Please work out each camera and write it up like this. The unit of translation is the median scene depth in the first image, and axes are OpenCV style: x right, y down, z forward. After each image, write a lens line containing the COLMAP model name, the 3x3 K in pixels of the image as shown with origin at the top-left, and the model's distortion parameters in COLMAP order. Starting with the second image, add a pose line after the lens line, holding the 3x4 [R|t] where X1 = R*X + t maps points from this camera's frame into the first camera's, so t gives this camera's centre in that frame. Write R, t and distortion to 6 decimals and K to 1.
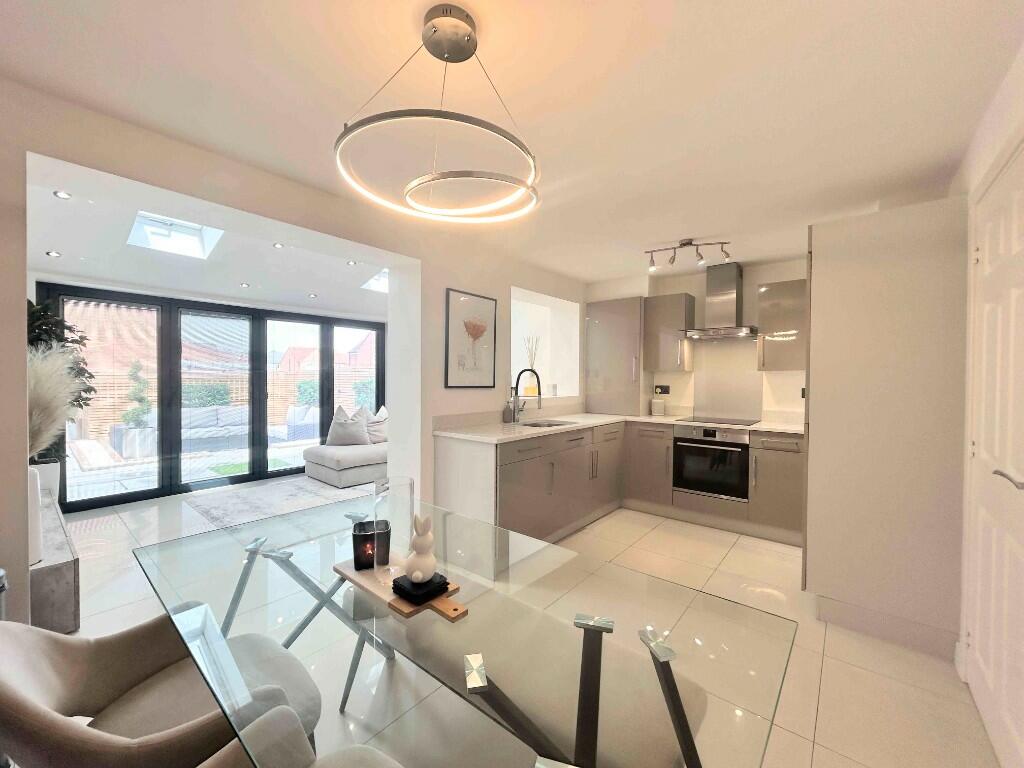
lens RADIAL K [[412.4, 0, 515.5], [0, 412.4, 382.6], [0, 0, 1]] dist [-0.000011, 0.000394]
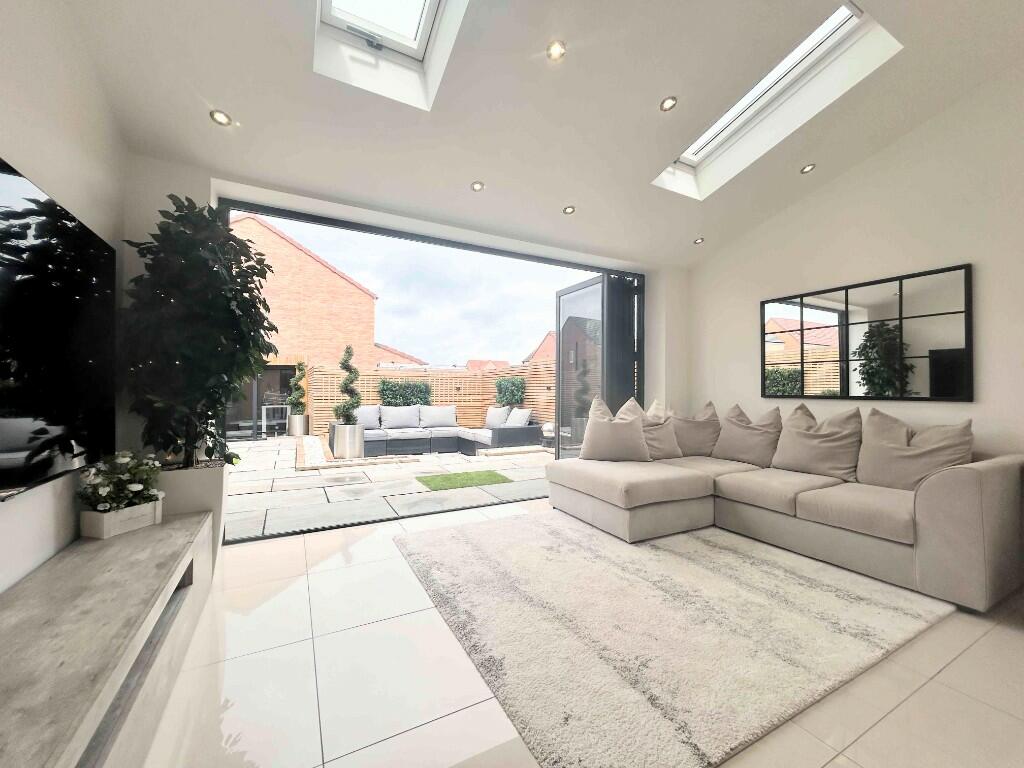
lens RADIAL K [[412.4, 0, 513.5], [0, 412.4, 387.3], [0, 0, 1]] dist [-0.000011, 0.000394]
pose [[0.926267, -0.001289, -0.376865, -0.465973], [-0.006479, 0.999792, -0.019344, 0.083784], [0.376812, 0.020360, 0.926066, 0.571795]]
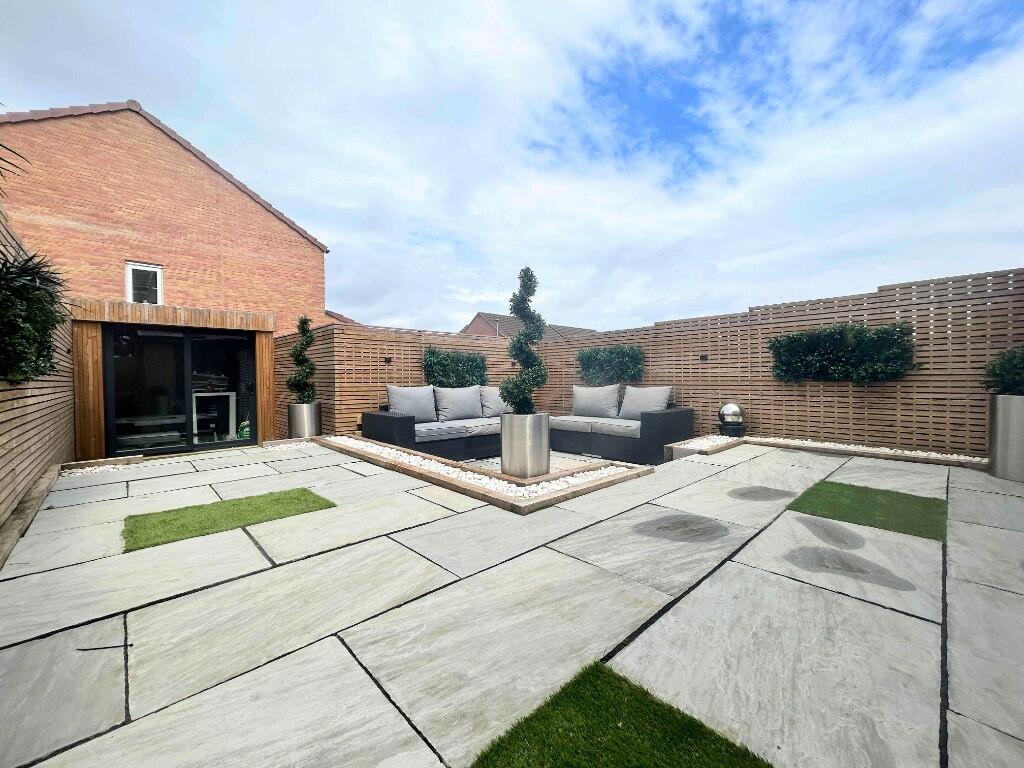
lens RADIAL K [[412.4, 0, 512.2], [0, 412.4, 384.7], [0, 0, 1]] dist [-0.000011, 0.000394]
pose [[0.992415, -0.006122, -0.122779, -1.573154], [0.006872, 0.999960, 0.005684, 0.132939], [0.122739, -0.006484, 0.992418, 0.921252]]
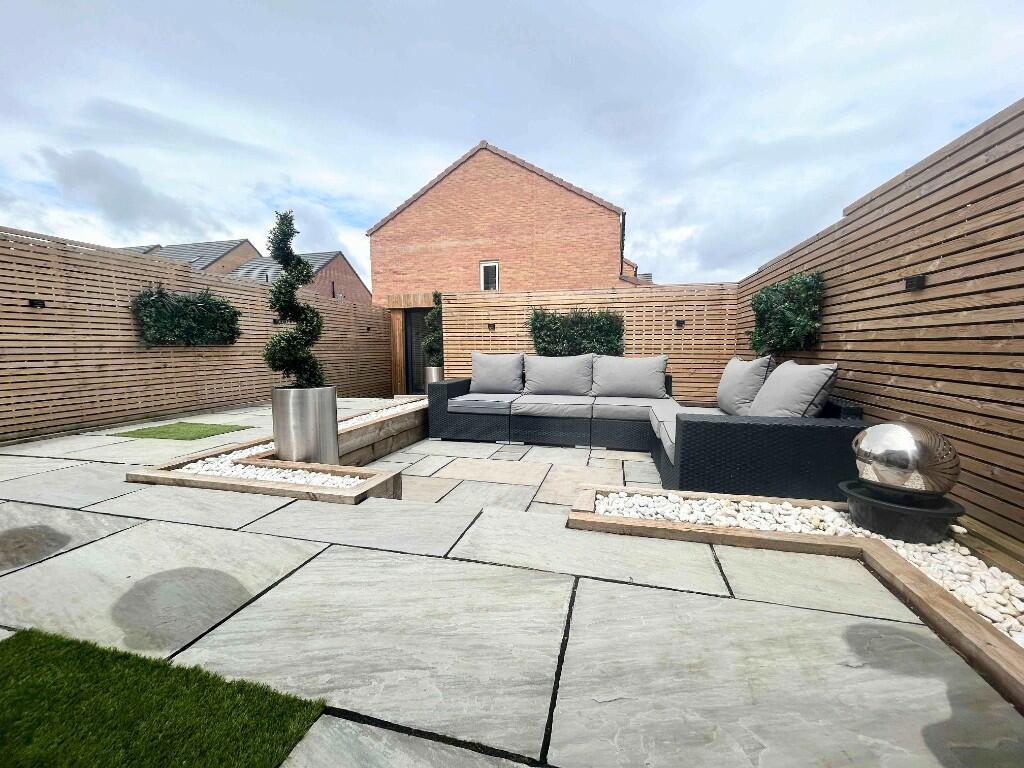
lens RADIAL K [[412.4, 0, 508.7], [0, 412.4, 383.5], [0, 0, 1]] dist [-0.000011, 0.000394]
pose [[0.427155, 0.076704, -0.900919, -0.811856], [-0.003952, 0.996544, 0.082971, 0.130673], [0.904170, -0.031881, 0.425982, 1.824473]]
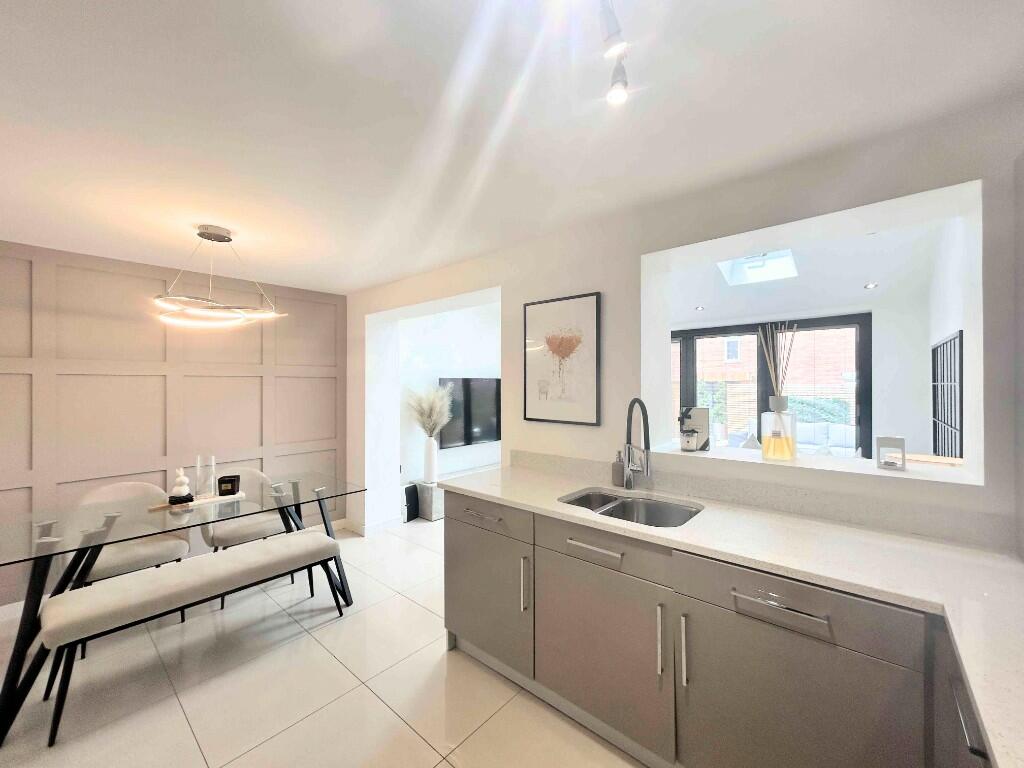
lens RADIAL K [[412.4, 0, 517.7], [0, 412.4, 389.9], [0, 0, 1]] dist [-0.000011, 0.000394]
pose [[-0.020424, 0.001790, -0.999790, 0.266329], [-0.011546, 0.999931, 0.002026, -0.019597], [0.999725, 0.011585, -0.020402, 0.383923]]
